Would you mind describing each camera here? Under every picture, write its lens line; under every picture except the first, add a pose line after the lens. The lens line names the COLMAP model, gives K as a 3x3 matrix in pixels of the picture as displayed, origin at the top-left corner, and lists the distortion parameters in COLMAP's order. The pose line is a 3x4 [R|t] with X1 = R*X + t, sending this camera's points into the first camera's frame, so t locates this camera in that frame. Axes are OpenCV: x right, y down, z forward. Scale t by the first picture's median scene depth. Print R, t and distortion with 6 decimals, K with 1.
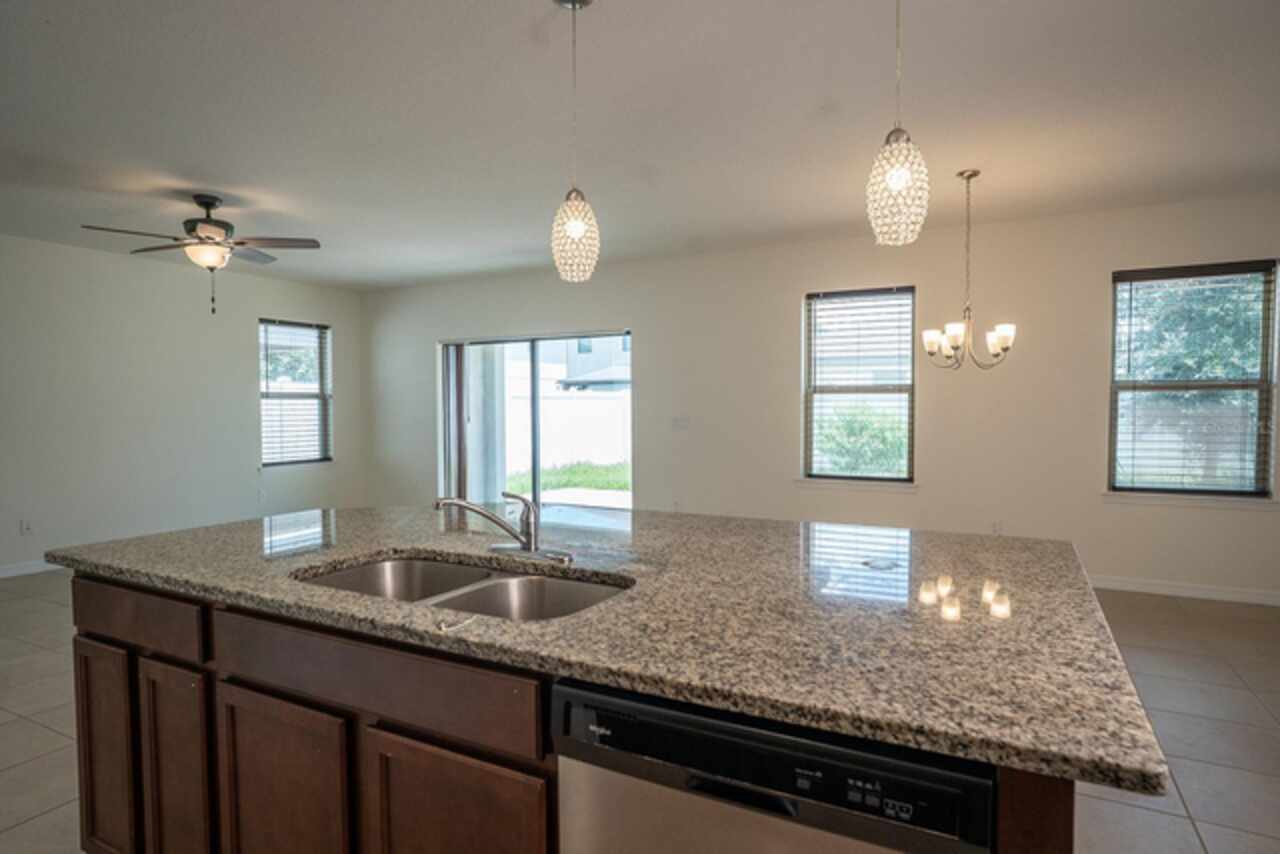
lens RADIAL K [[706.6, 0, 640.0], [0, 706.6, 427.0], [0, 0, 1]] dist [-0.003573, 0.000299]
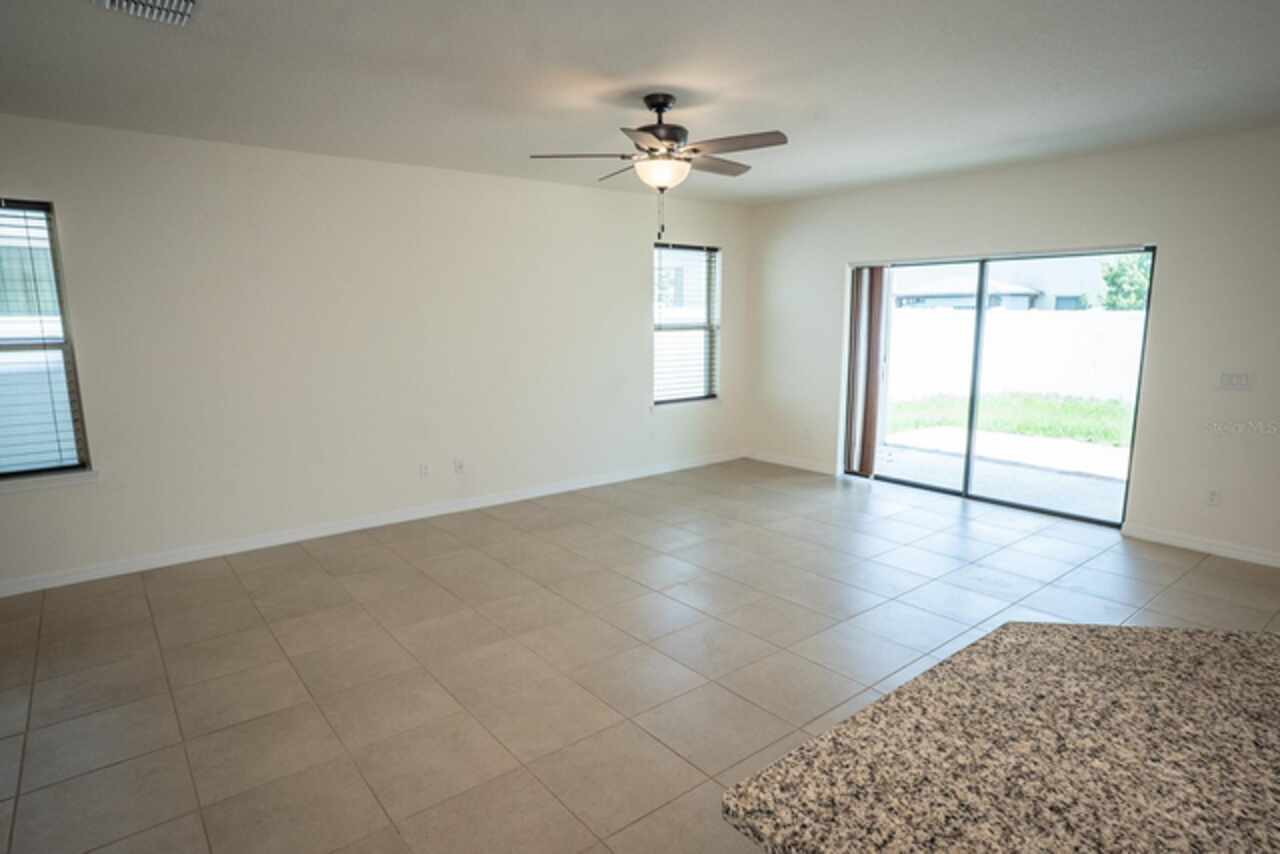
lens RADIAL K [[706.6, 0, 640.0], [0, 706.6, 427.0], [0, 0, 1]] dist [-0.003573, 0.000299]
pose [[0.915371, 0.070805, -0.396336, -0.172617], [-0.020950, 0.991458, 0.128736, -0.033724], [0.402066, -0.109538, 0.909035, 0.131478]]
